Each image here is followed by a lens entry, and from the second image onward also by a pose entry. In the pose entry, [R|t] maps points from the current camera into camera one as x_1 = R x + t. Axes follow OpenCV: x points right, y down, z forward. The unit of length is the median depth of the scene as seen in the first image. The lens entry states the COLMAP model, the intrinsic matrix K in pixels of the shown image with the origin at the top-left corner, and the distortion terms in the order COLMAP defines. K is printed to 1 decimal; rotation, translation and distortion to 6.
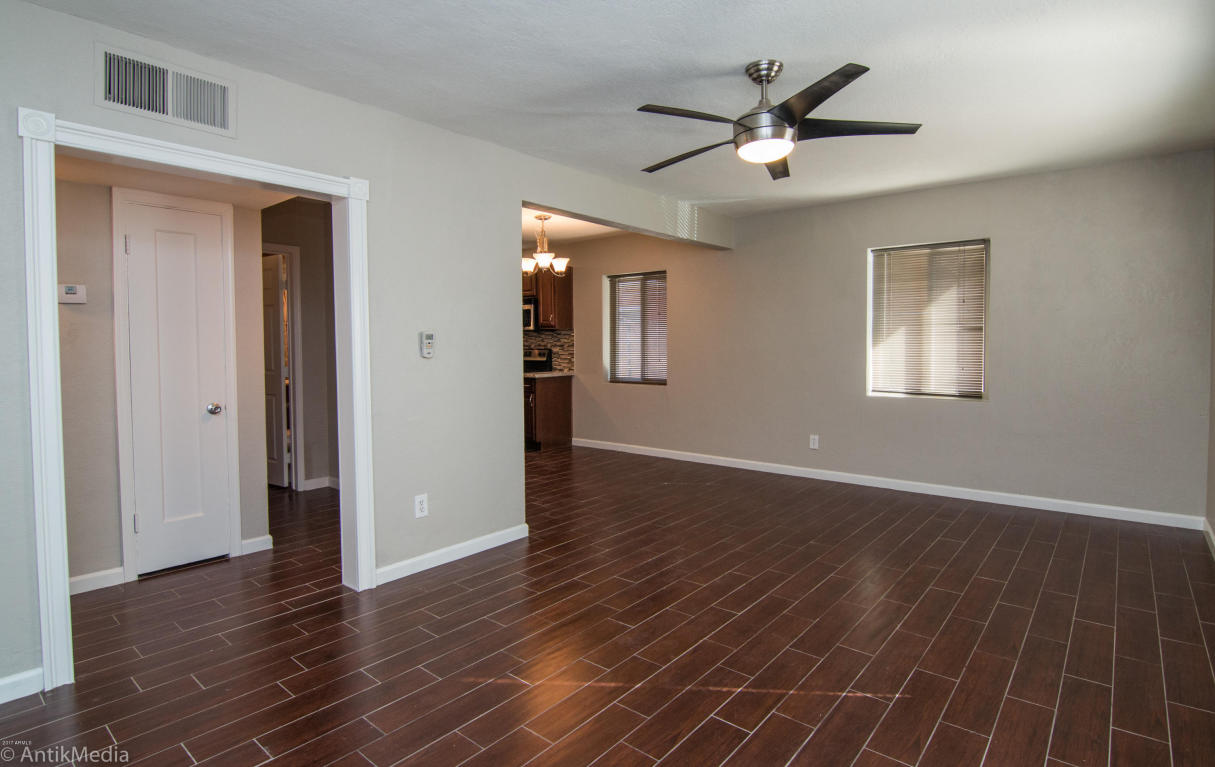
lens RADIAL K [[616.7, 0, 605.6], [0, 616.7, 377.2], [0, 0, 1]] dist [-0.011061, -0.002846]
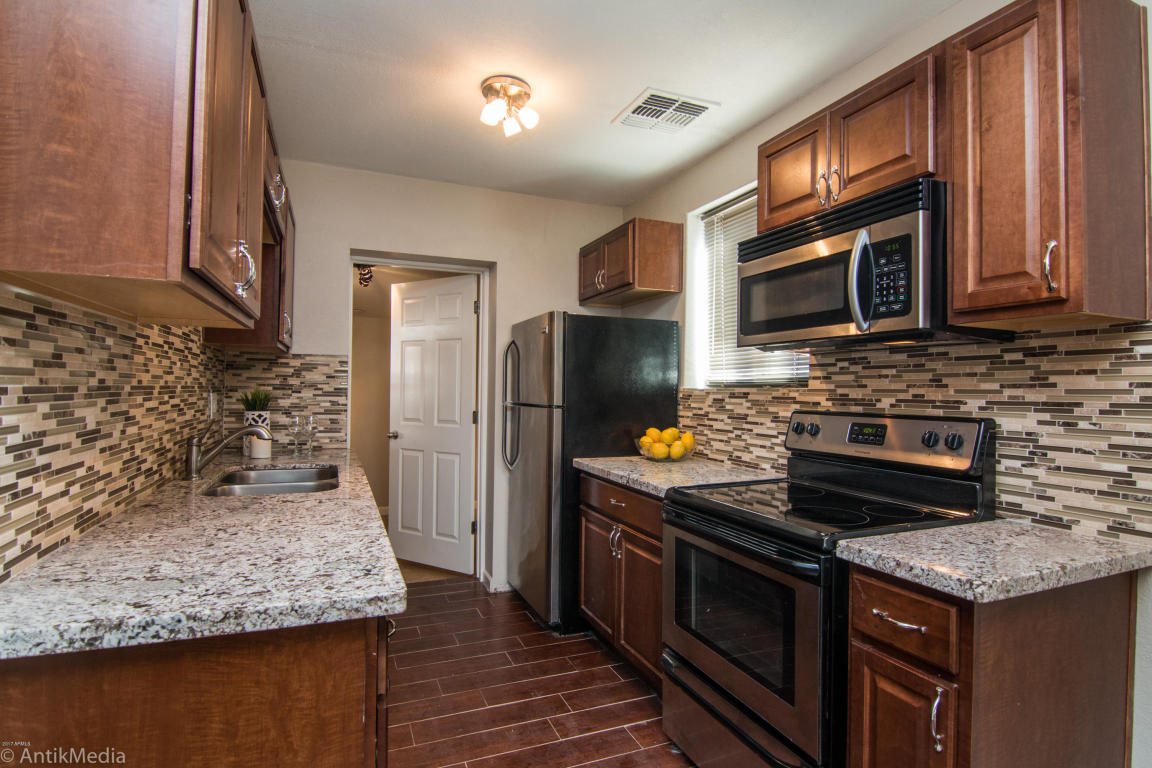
lens RADIAL K [[580.1, 0, 582.1], [0, 580.1, 384.3], [0, 0, 1]] dist [-0.011960, -0.006744]
pose [[0.888562, 0.007410, -0.458697, -0.127113], [-0.039940, 0.997322, -0.061260, -0.040467], [0.457015, 0.072753, 0.886478, 0.758606]]
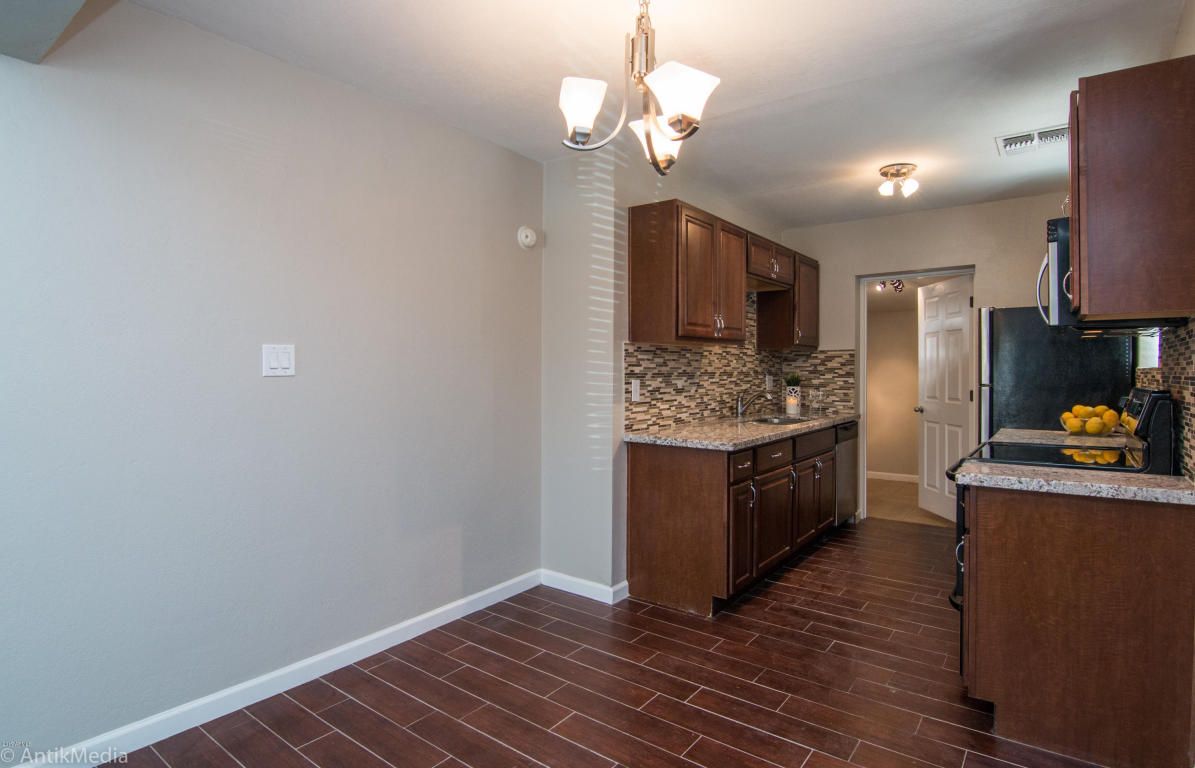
lens RADIAL K [[620.6, 0, 593.5], [0, 620.6, 368.6], [0, 0, 1]] dist [-0.011394, -0.002655]
pose [[0.039856, -0.003144, -0.999200, 0.173136], [-0.057554, 0.998328, -0.005437, -0.040812], [0.997547, 0.057725, 0.039608, 0.752454]]
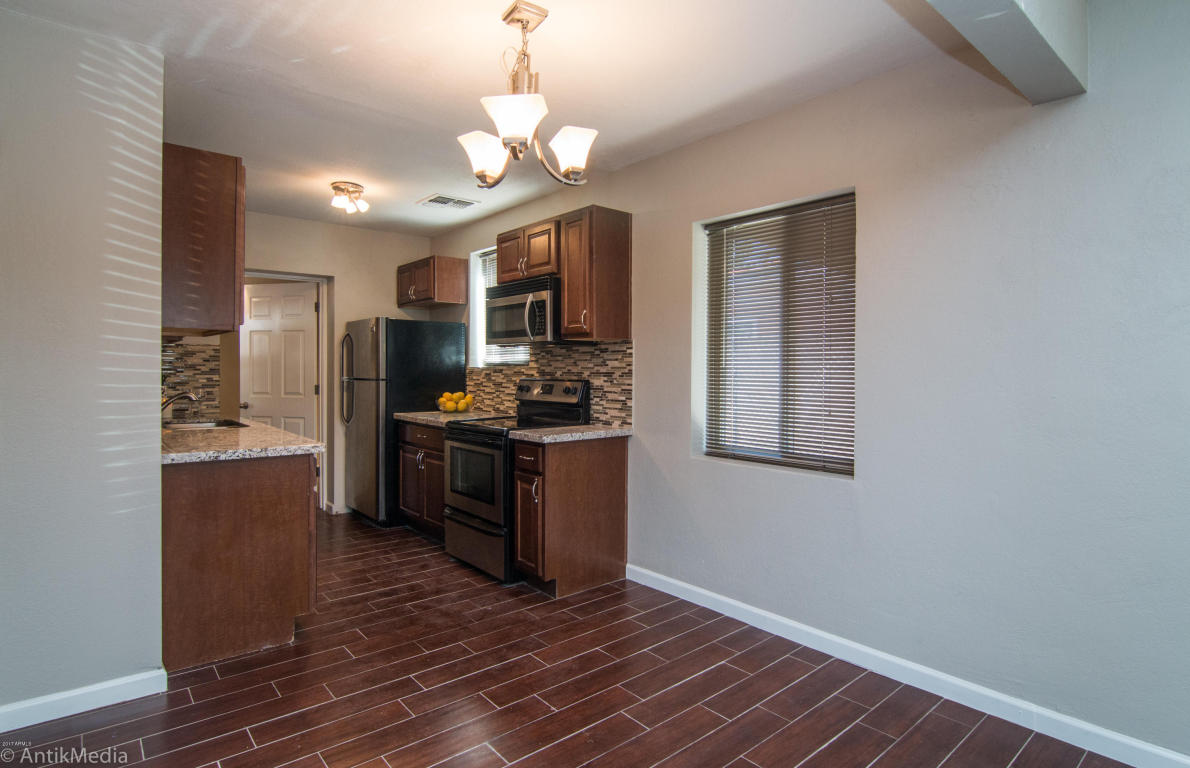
lens RADIAL K [[618.0, 0, 606.0], [0, 618.0, 372.0], [0, 0, 1]] dist [-0.011394, -0.002655]
pose [[0.986189, 0.005381, -0.165538, 0.008900], [-0.014131, 0.998561, -0.051723, -0.027171], [0.165022, 0.053348, 0.984846, 0.514215]]
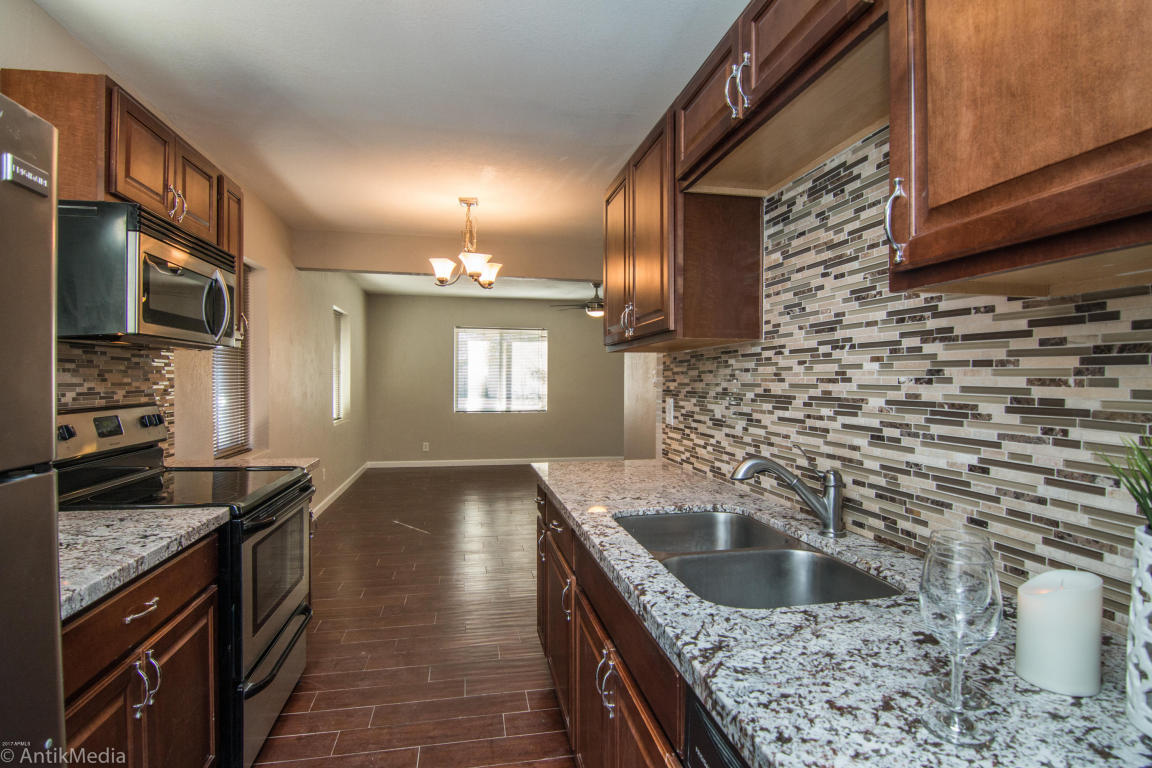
lens RADIAL K [[580.1, 0, 573.7], [0, 580.1, 381.3], [0, 0, 1]] dist [-0.011960, -0.006744]
pose [[-0.767364, -0.006242, 0.641182, -0.466967], [0.032108, 0.998324, 0.048145, -0.065893], [-0.640408, 0.057532, -0.765877, 1.109337]]
